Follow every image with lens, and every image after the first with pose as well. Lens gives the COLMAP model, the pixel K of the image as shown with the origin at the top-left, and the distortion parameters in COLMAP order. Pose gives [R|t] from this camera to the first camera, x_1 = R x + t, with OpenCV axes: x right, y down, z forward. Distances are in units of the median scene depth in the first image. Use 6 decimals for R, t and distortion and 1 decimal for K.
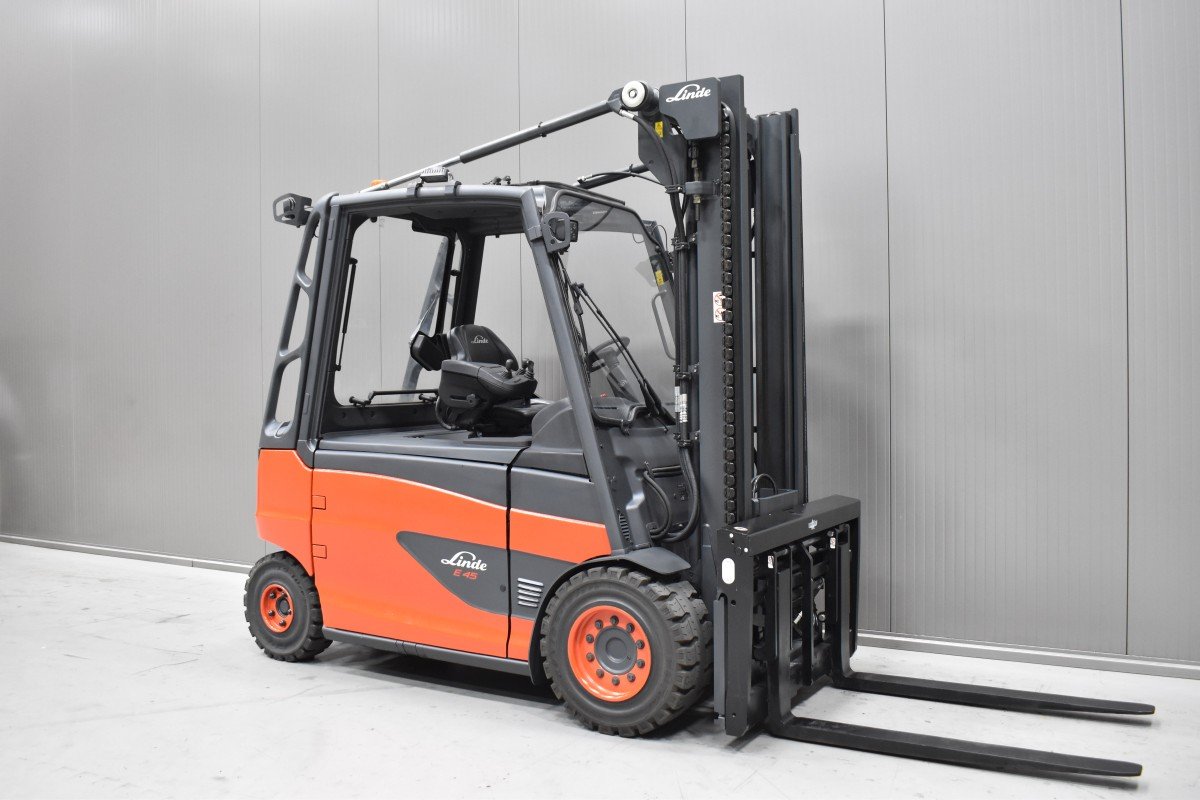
lens RADIAL K [[1071.9, 0, 600.0], [0, 1071.9, 400.0], [0, 0, 1]] dist [-0.090934, 0.011473]
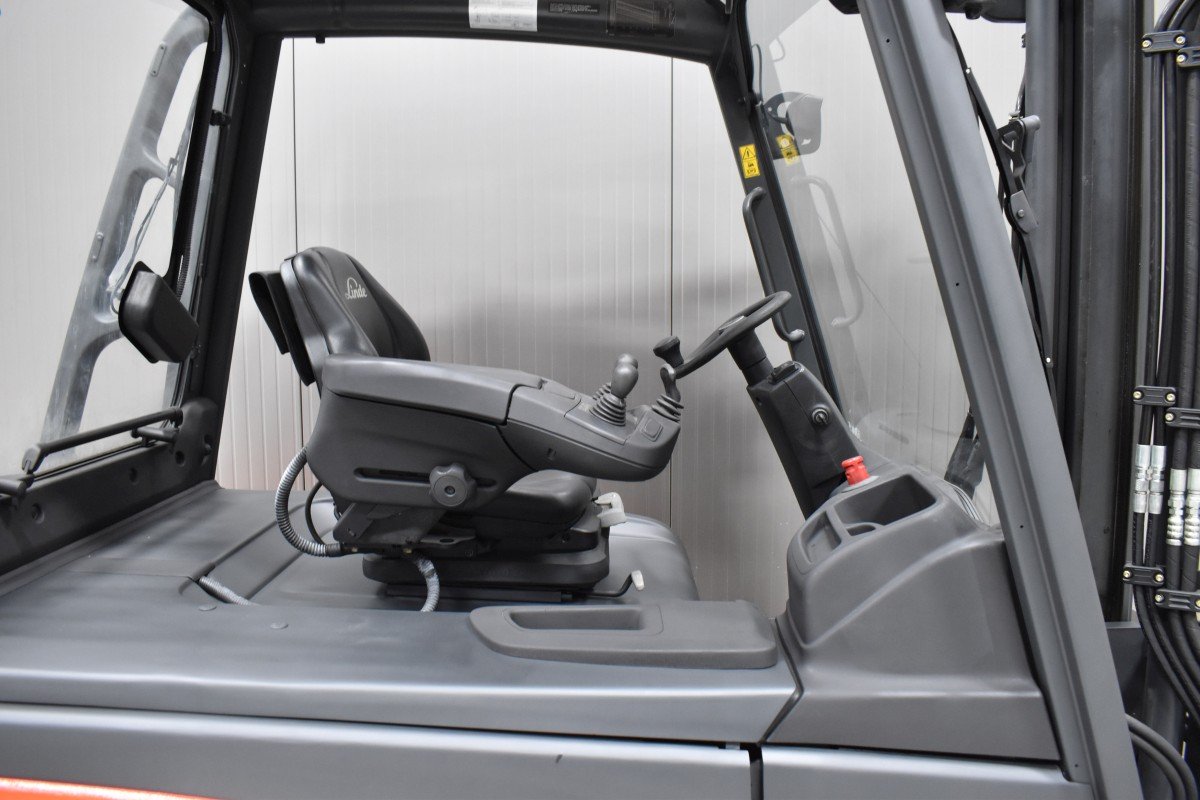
lens RADIAL K [[927.9, 0, 600.0], [0, 927.9, 400.0], [0, 0, 1]] dist [-0.091014, 0.000853]
pose [[0.866626, -0.043424, 0.497065, -0.239078], [0.003162, 0.996664, 0.081555, -0.052708], [-0.498948, -0.069106, 0.863872, 0.814042]]
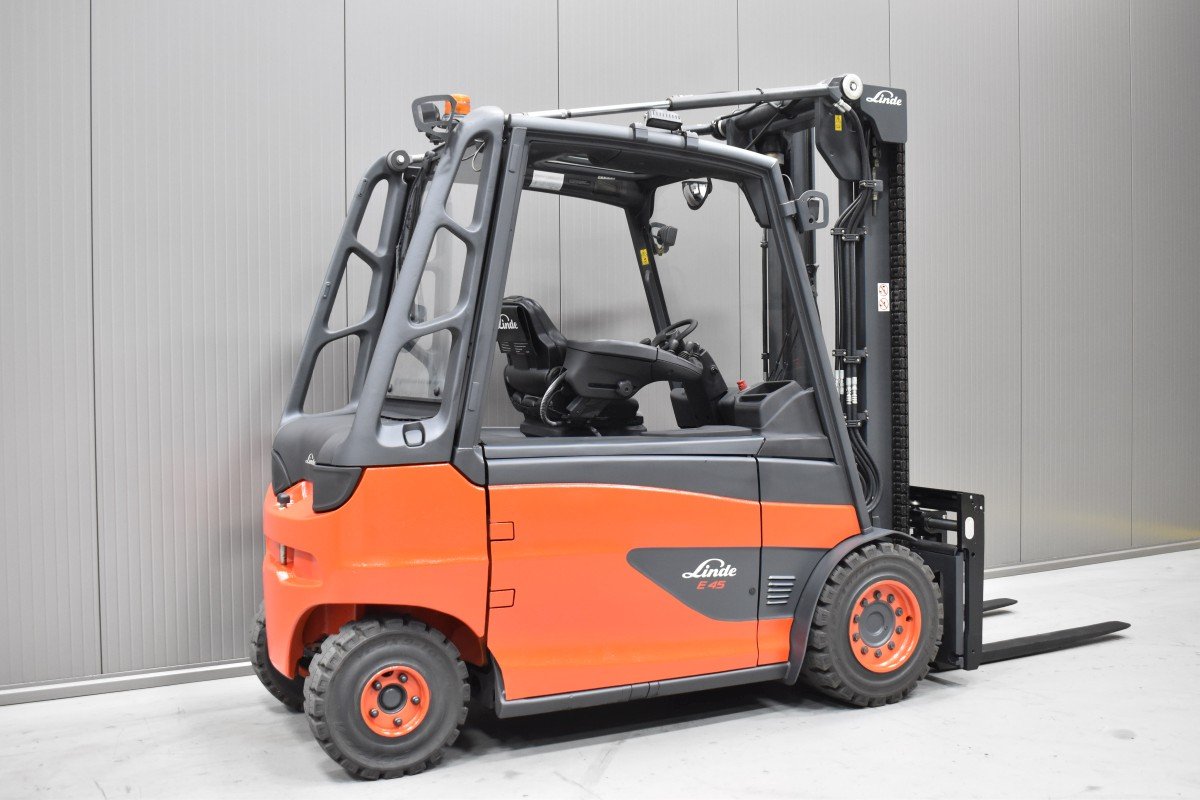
lens RADIAL K [[1224.8, 0, 600.0], [0, 1224.8, 400.0], [0, 0, 1]] dist [-0.069304, -0.011860]
pose [[0.522329, -0.020799, 0.852491, -1.049267], [0.020727, 0.999717, 0.011691, -0.002271], [-0.852492, 0.011563, 0.522612, 0.563967]]
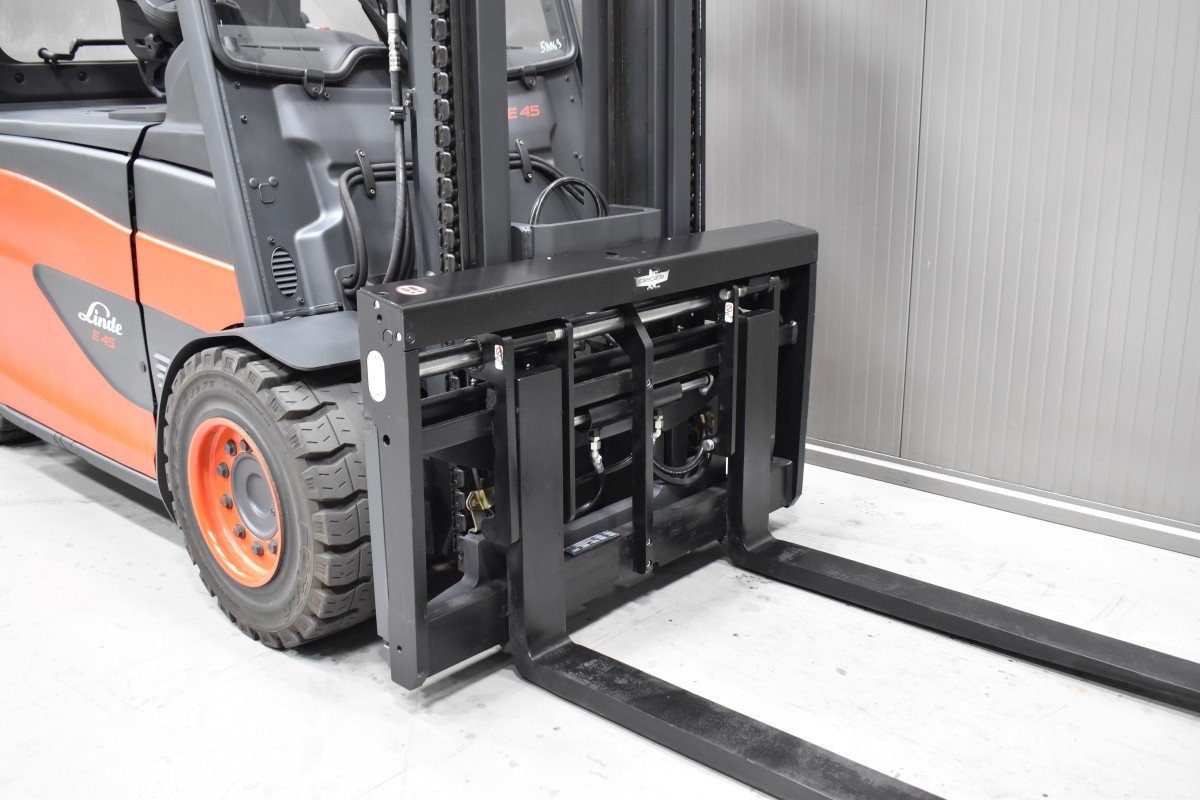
lens RADIAL K [[1146.7, 0, 600.0], [0, 1146.7, 400.0], [0, 0, 1]] dist [-0.084797, 0.000714]
pose [[0.980347, 0.057376, -0.188752, 0.276736], [-0.006597, 0.965772, 0.259308, 0.030065], [0.197169, -0.252967, 0.947171, 0.453801]]
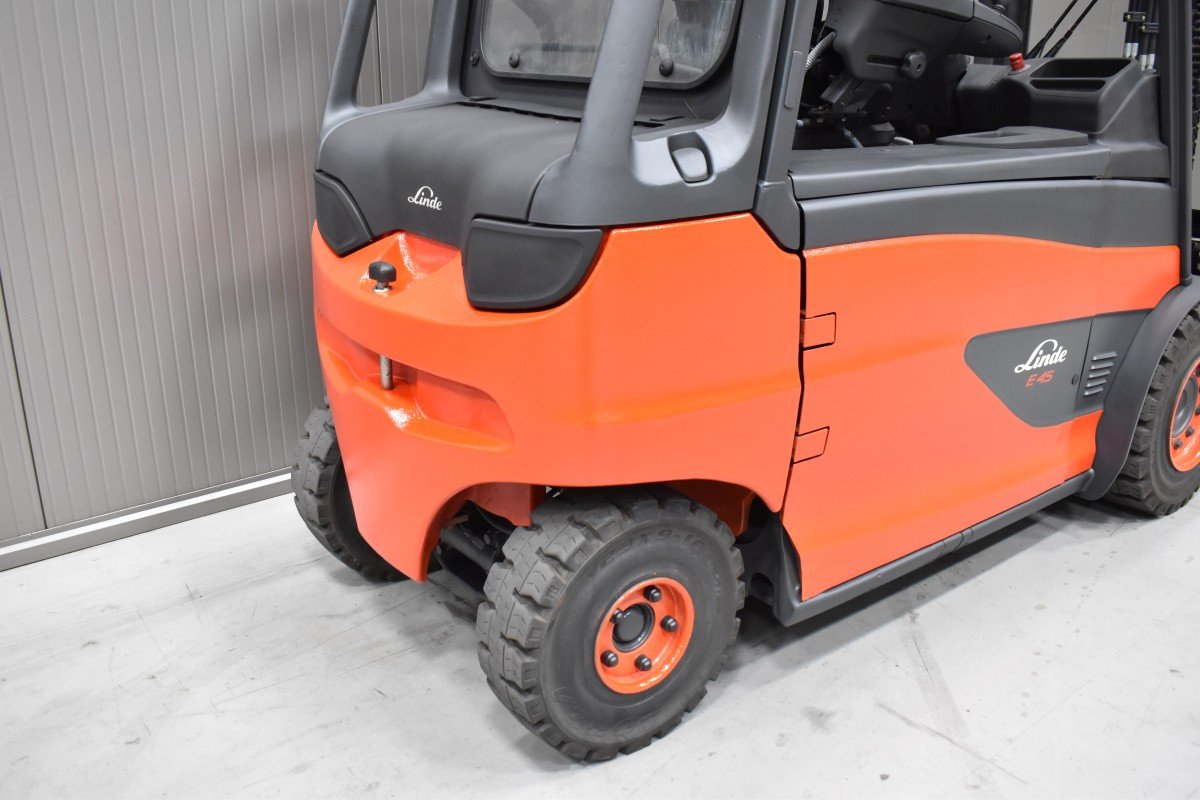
lens RADIAL K [[1071.9, 0, 600.0], [0, 1071.9, 400.0], [0, 0, 1]] dist [-0.090934, 0.011473]
pose [[0.372046, -0.294672, 0.880199, -0.736231], [0.016458, 0.950216, 0.311156, -0.007247], [-0.928068, -0.101278, 0.358374, 1.037960]]
